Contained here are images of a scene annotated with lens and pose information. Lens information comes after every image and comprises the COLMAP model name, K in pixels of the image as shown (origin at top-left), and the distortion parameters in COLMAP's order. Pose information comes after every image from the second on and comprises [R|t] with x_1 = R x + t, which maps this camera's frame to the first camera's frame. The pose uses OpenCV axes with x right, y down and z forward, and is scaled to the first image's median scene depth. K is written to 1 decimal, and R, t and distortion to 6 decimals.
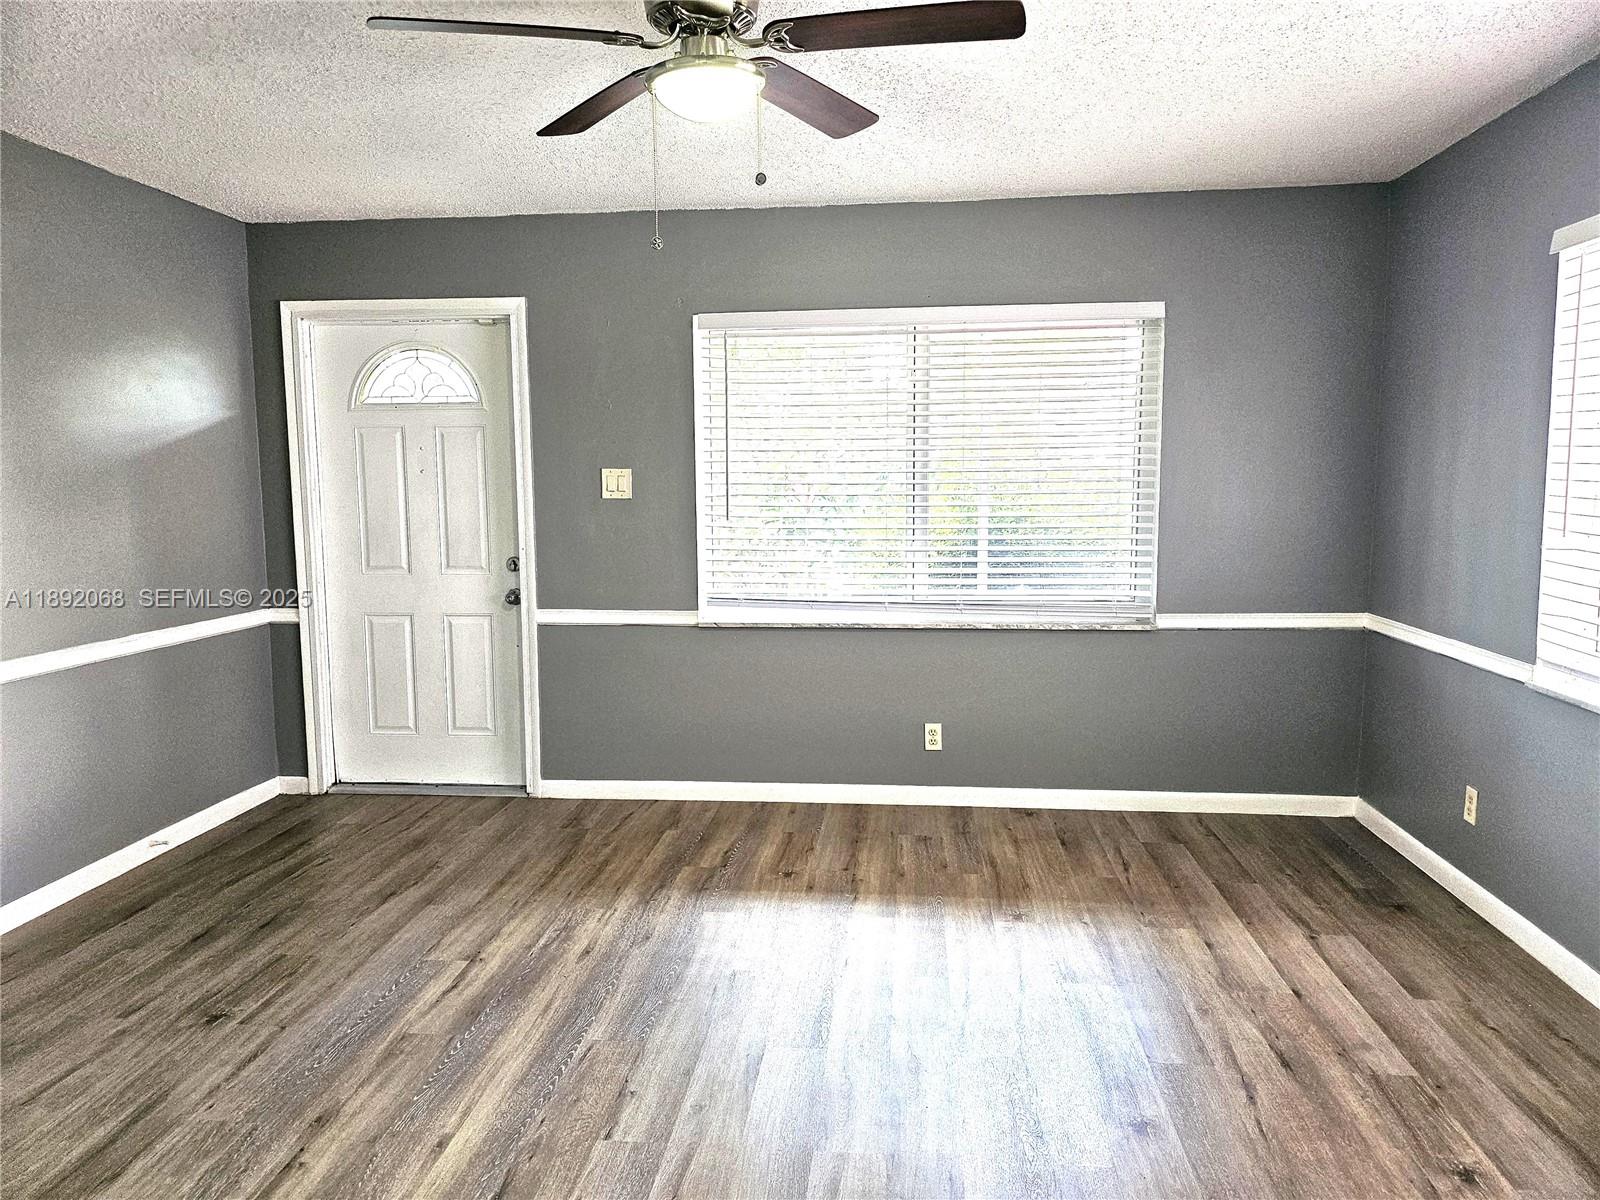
lens RADIAL K [[1124.4, 0, 795.7], [0, 1124.4, 611.2], [0, 0, 1]] dist [0.077309, -0.094013]
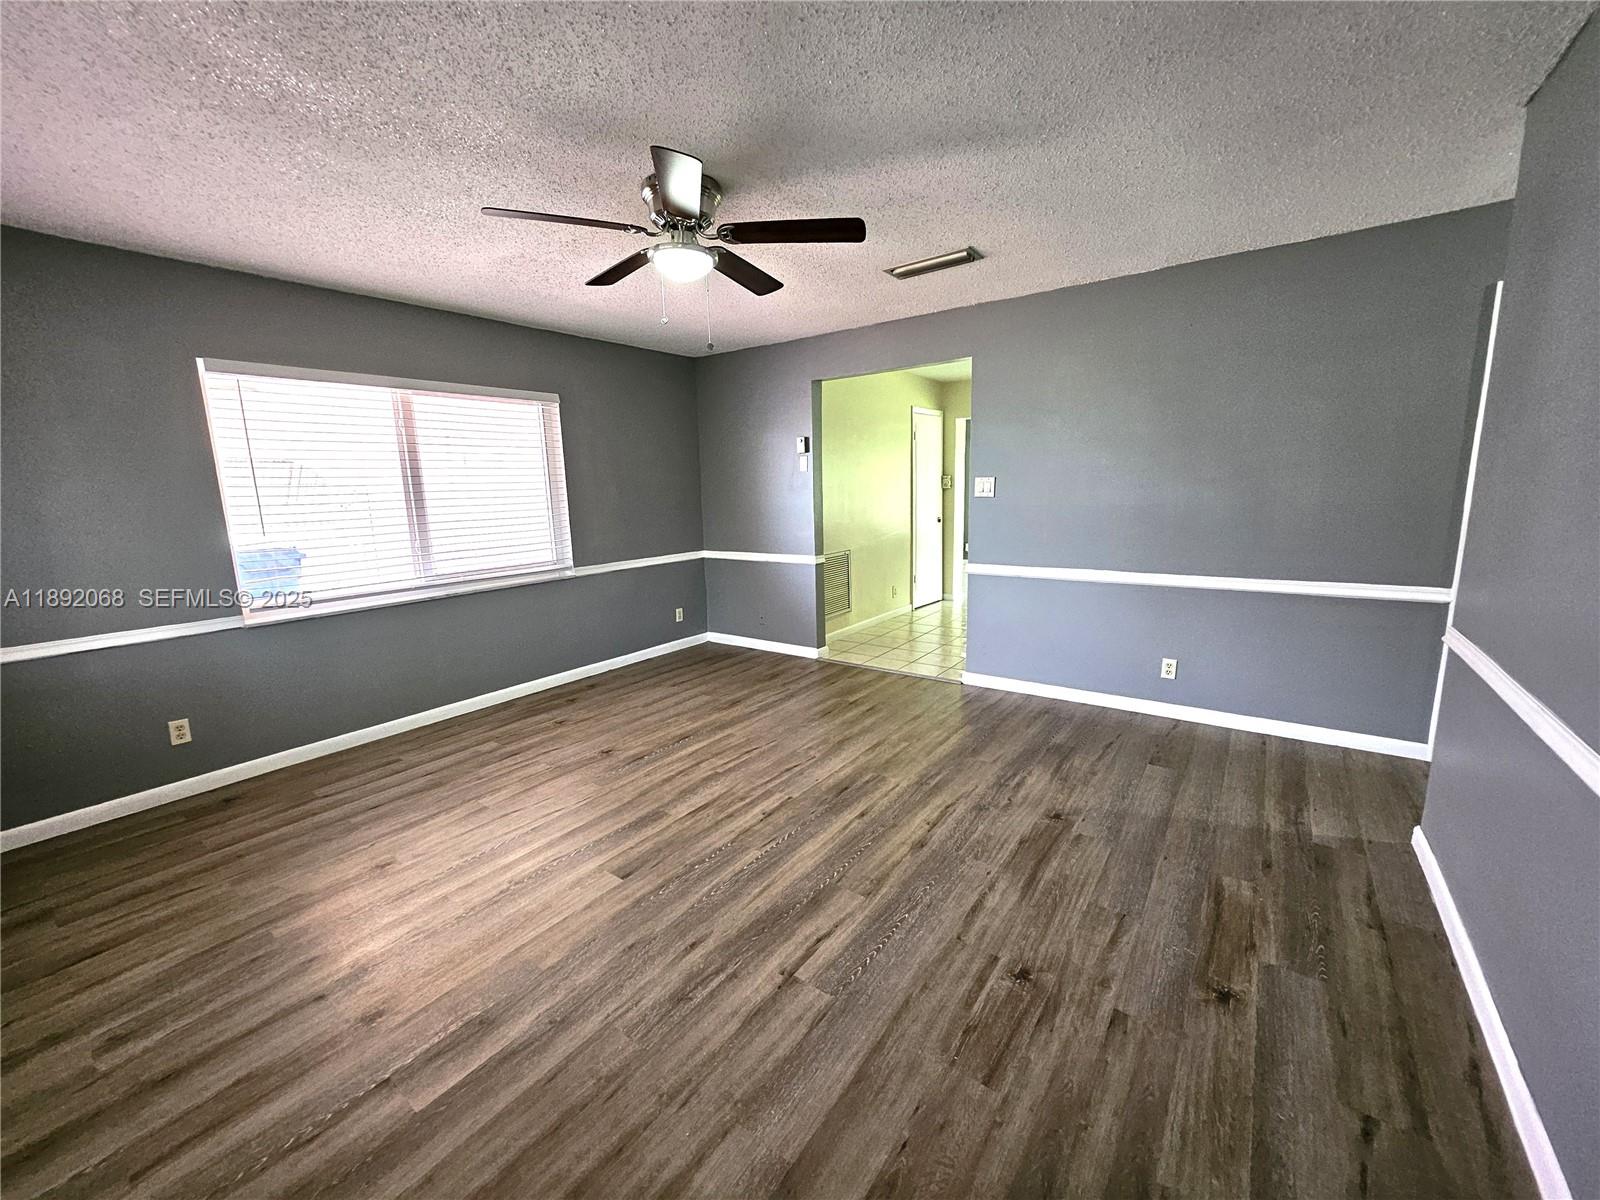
lens RADIAL K [[630.9, 0, 793.9], [0, 630.9, 594.9], [0, 0, 1]] dist [-0.003488, 0.000132]
pose [[-0.857539, -0.057630, 0.511181, -0.490401], [0.096633, 0.957969, 0.270107, -0.141322], [-0.505261, 0.281024, -0.815927, 1.210427]]
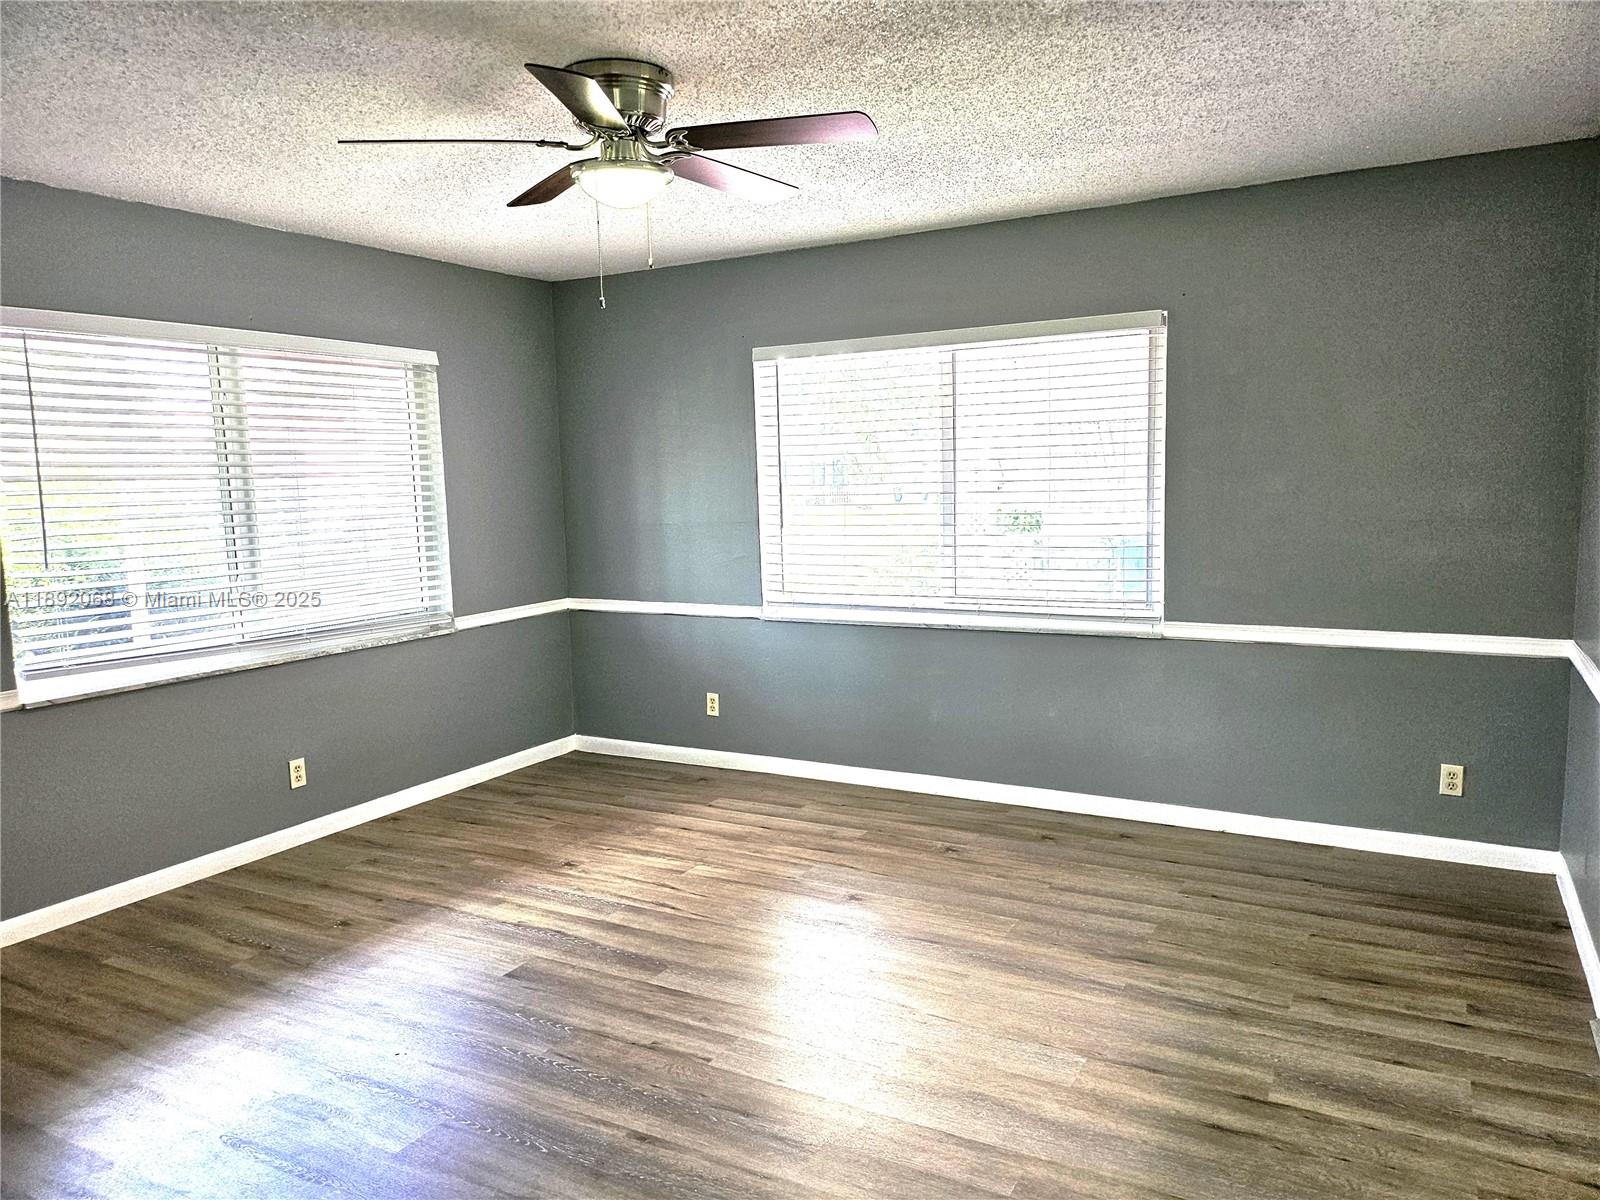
lens RADIAL K [[1124.4, 0, 795.7], [0, 1124.4, 611.2], [0, 0, 1]] dist [0.077309, -0.094013]
pose [[0.394770, -0.113857, 0.911698, -0.754721], [0.134360, 0.988778, 0.065304, -0.042137], [-0.908903, 0.096716, 0.405638, 0.258109]]
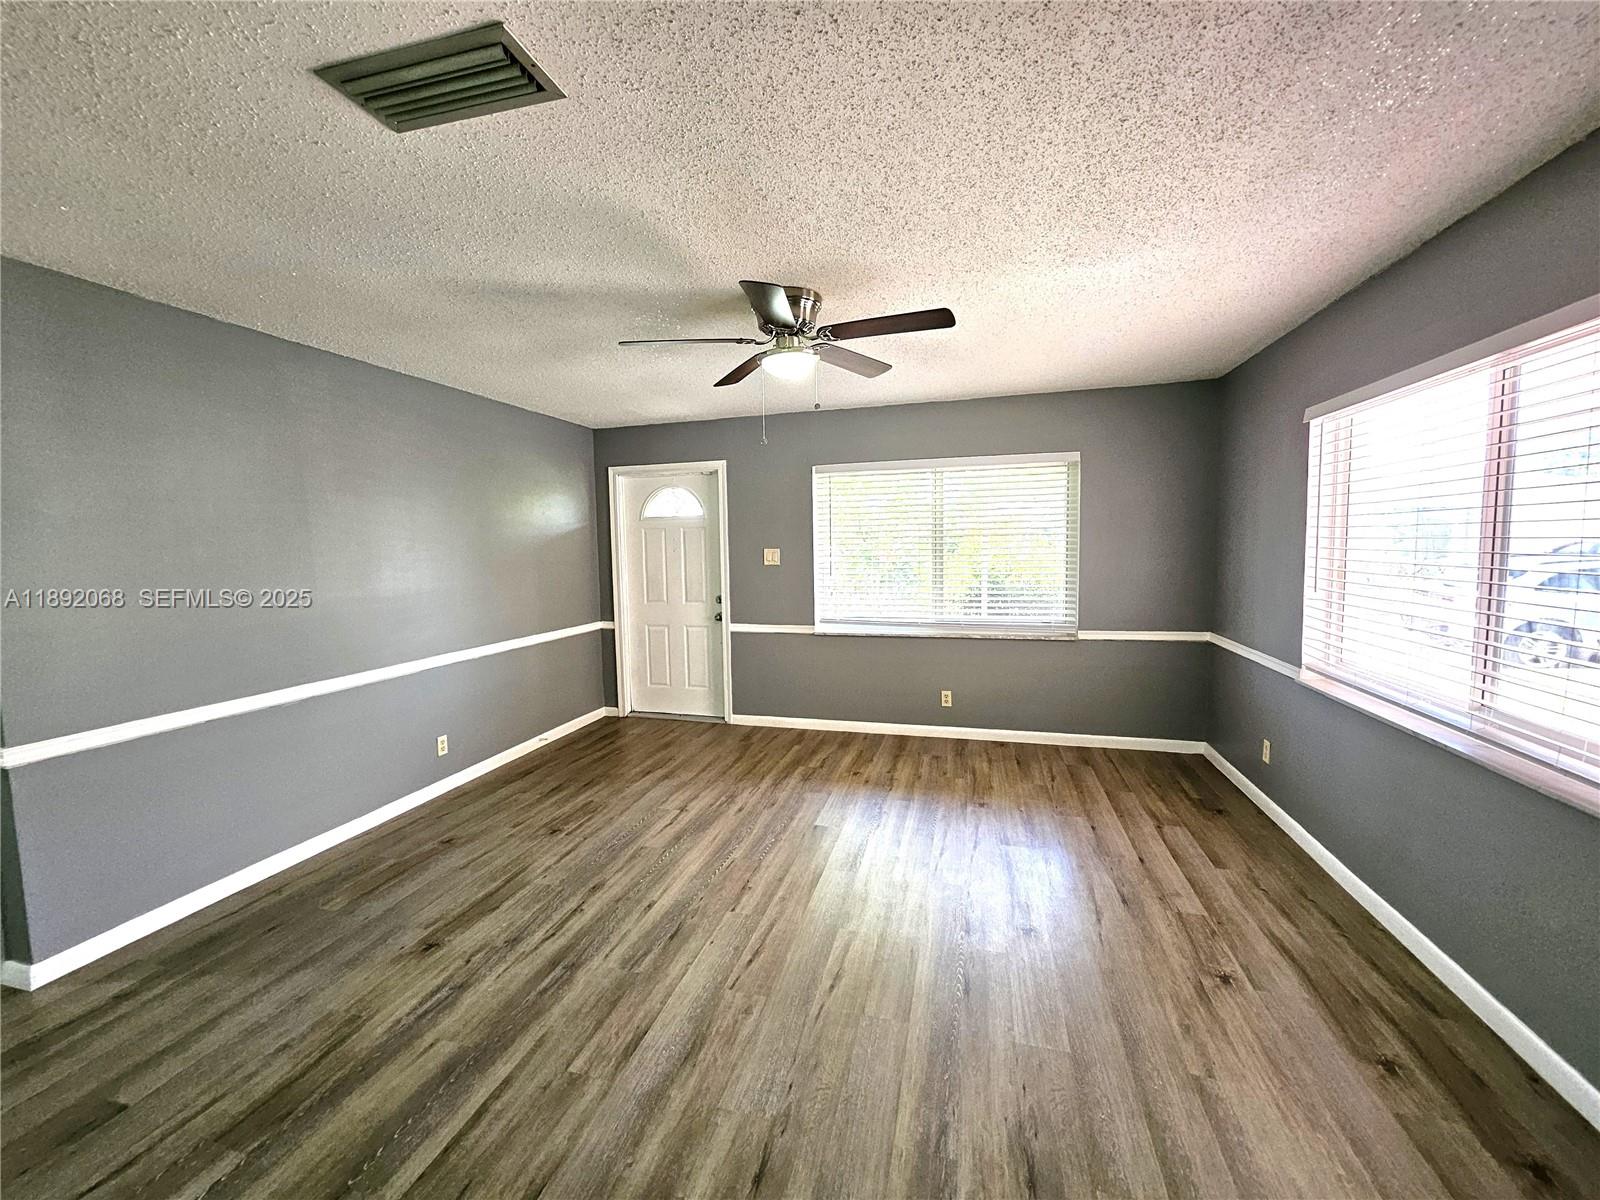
lens RADIAL K [[630.9, 0, 793.9], [0, 630.9, 594.9], [0, 0, 1]] dist [-0.003488, 0.000132]
pose [[0.984684, 0.003201, -0.174320, 0.076265], [-0.009301, 0.999372, -0.034187, -0.018809], [0.174101, 0.035285, 0.984095, -0.022448]]
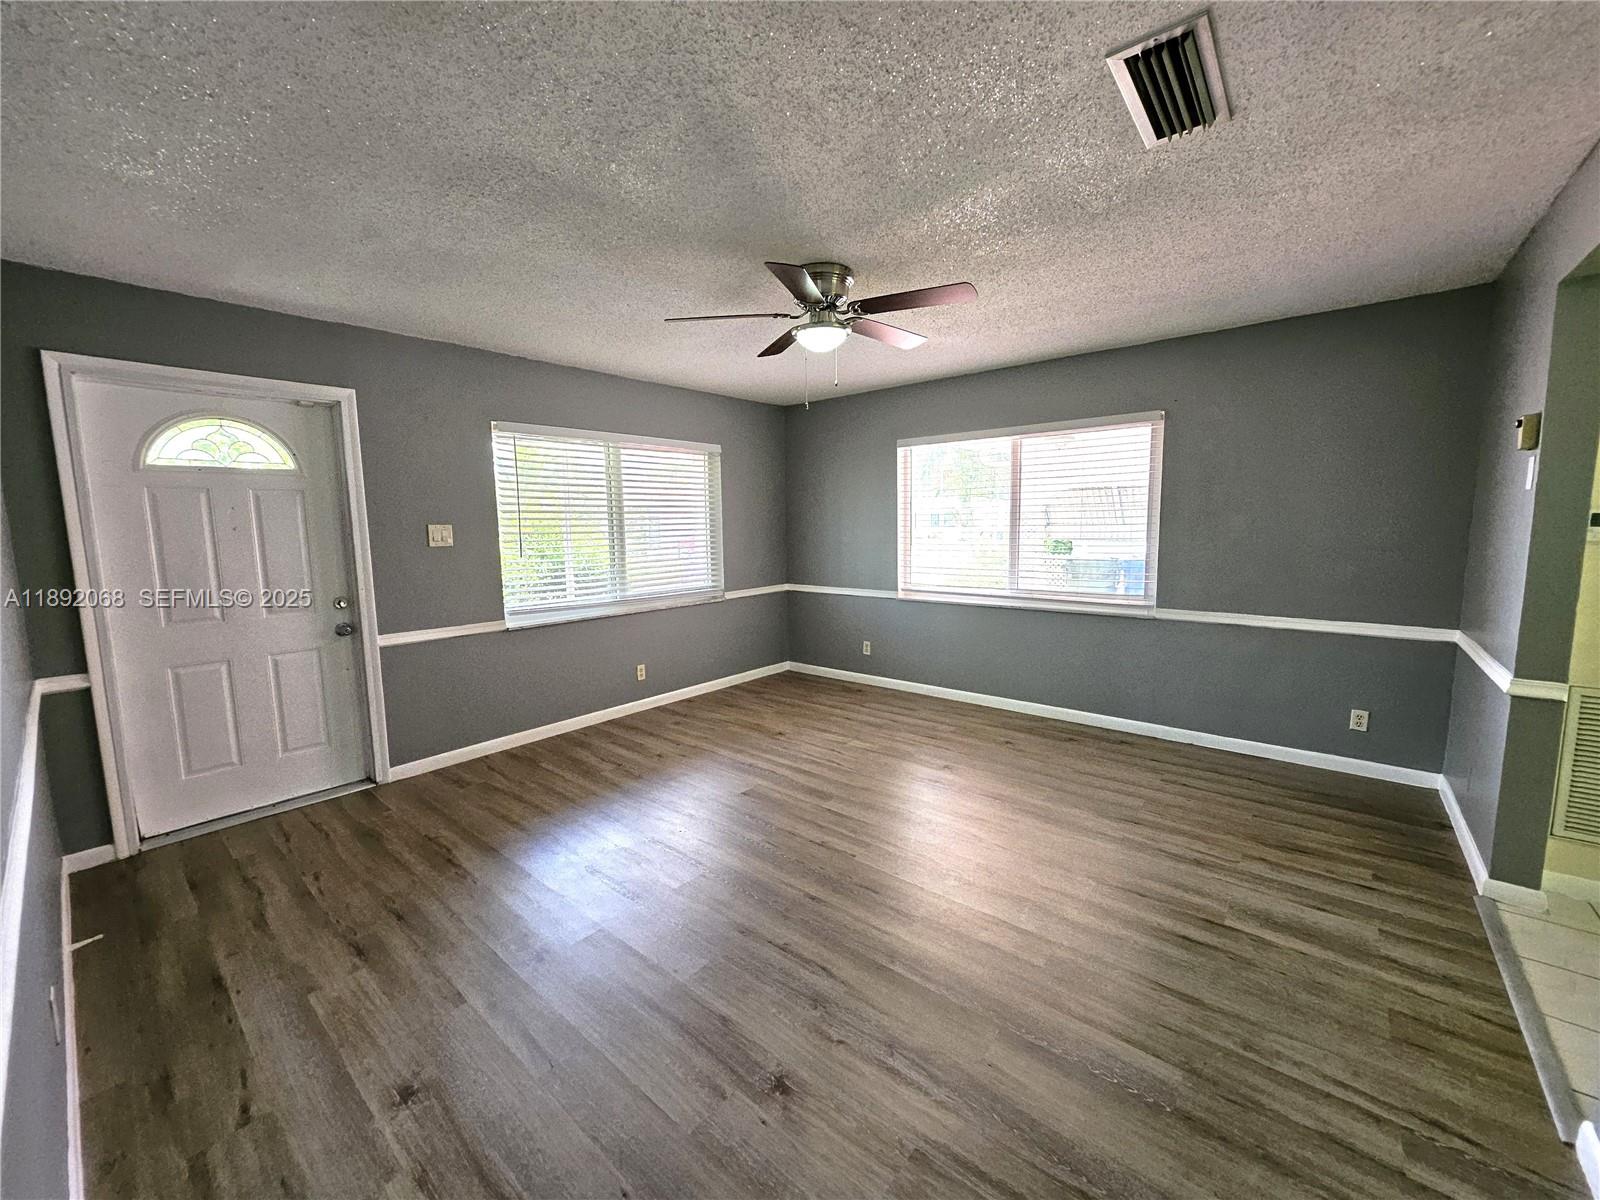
lens RADIAL K [[628.9, 0, 791.5], [0, 628.9, 597.0], [0, 0, 1]] dist [-0.003210, 0.000106]
pose [[0.571621, -0.097145, 0.814747, -0.705924], [0.111295, 0.992969, 0.040311, -0.028549], [-0.812935, 0.067635, 0.578414, 0.277781]]
